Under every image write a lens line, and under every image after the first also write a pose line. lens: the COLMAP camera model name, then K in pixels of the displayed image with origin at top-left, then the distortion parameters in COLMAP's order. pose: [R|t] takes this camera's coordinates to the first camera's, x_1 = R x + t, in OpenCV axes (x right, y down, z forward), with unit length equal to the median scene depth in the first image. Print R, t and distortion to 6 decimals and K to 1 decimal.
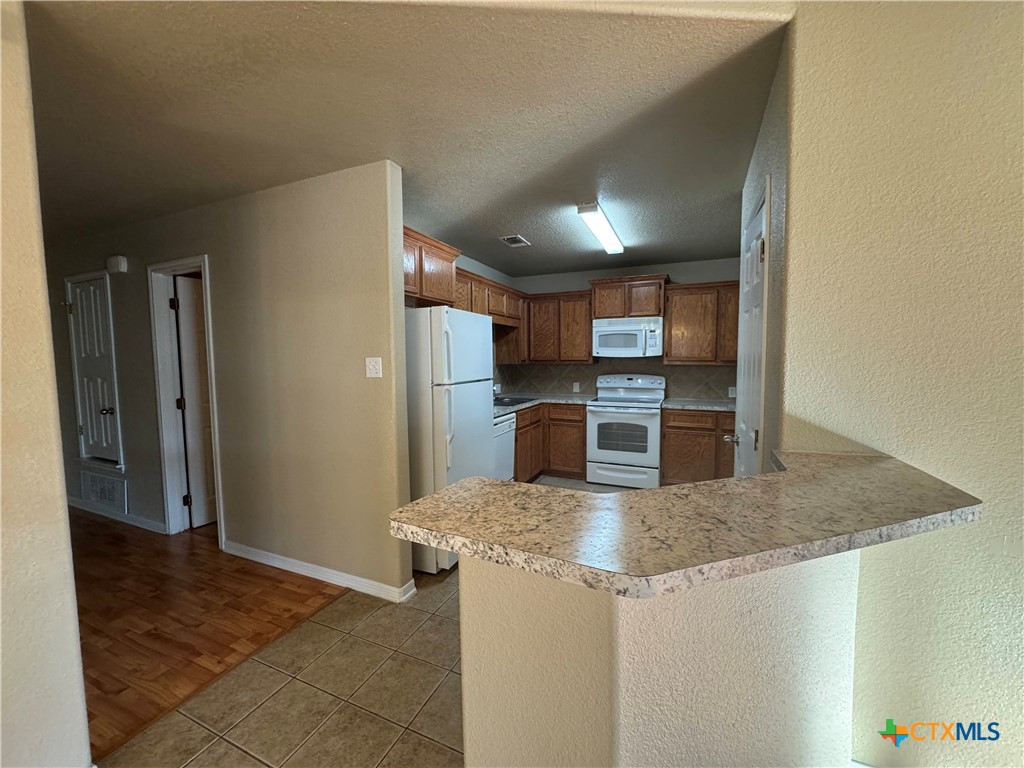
lens RADIAL K [[402.2, 0, 512.1], [0, 402.2, 385.0], [0, 0, 1]] dist [-0.000947, -0.001153]
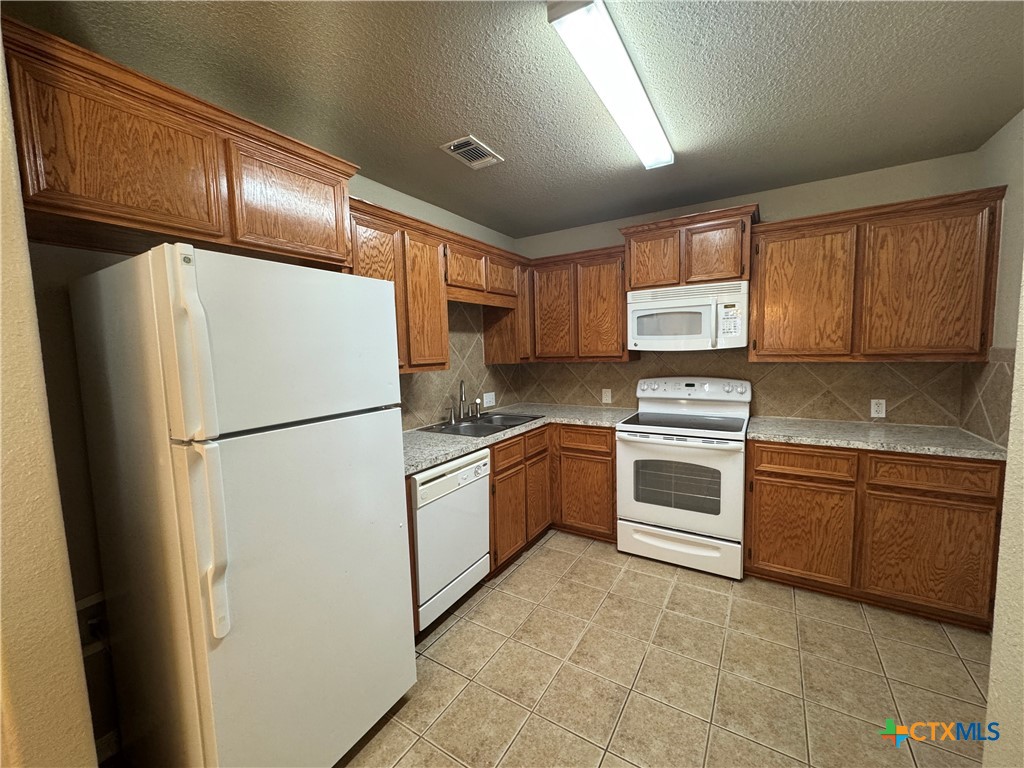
lens RADIAL K [[402.2, 0, 513.5], [0, 402.2, 382.9], [0, 0, 1]] dist [-0.000947, -0.001153]
pose [[0.989564, -0.009111, -0.143806, 0.119040], [0.011890, 0.999759, 0.018481, -0.035708], [0.143603, -0.019998, 0.989433, 0.366254]]
